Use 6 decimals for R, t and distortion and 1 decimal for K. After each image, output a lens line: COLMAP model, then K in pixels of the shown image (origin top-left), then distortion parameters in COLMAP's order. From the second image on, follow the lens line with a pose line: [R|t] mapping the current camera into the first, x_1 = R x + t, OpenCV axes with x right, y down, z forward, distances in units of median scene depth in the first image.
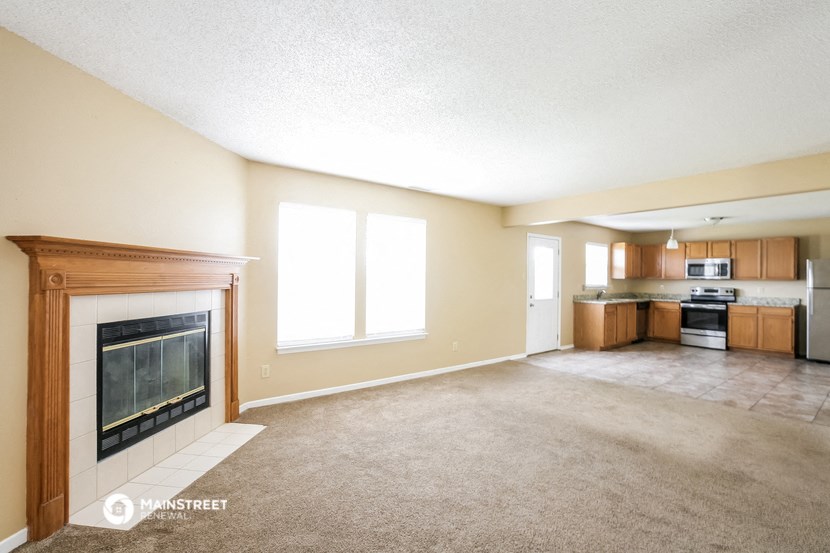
lens RADIAL K [[385.5, 0, 415.0], [0, 385.5, 276.5], [0, 0, 1]] dist [-0.002619, -0.000419]
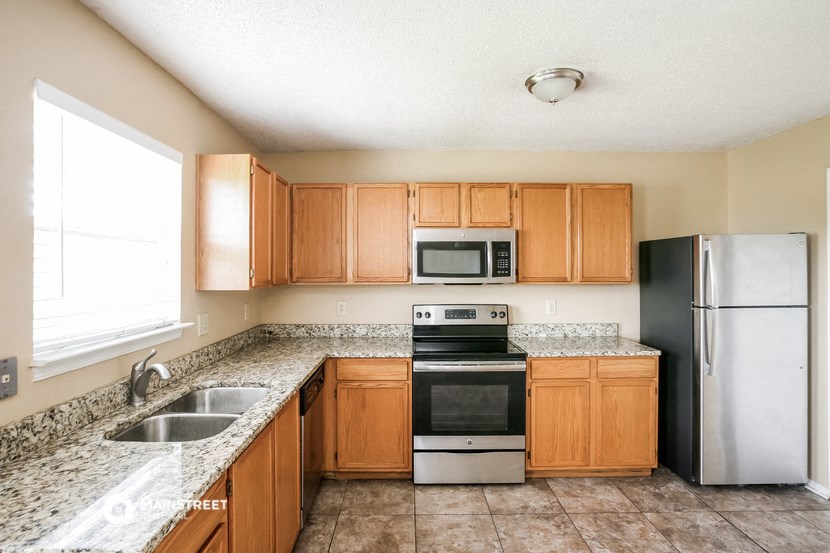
lens RADIAL K [[389.1, 0, 413.7], [0, 389.1, 265.5], [0, 0, 1]] dist [-0.069798, -0.000106]
pose [[0.592468, -0.006694, 0.805566, 0.442440], [0.006260, 0.999974, 0.003705, -0.013364], [-0.805570, 0.002848, 0.592494, 0.832944]]
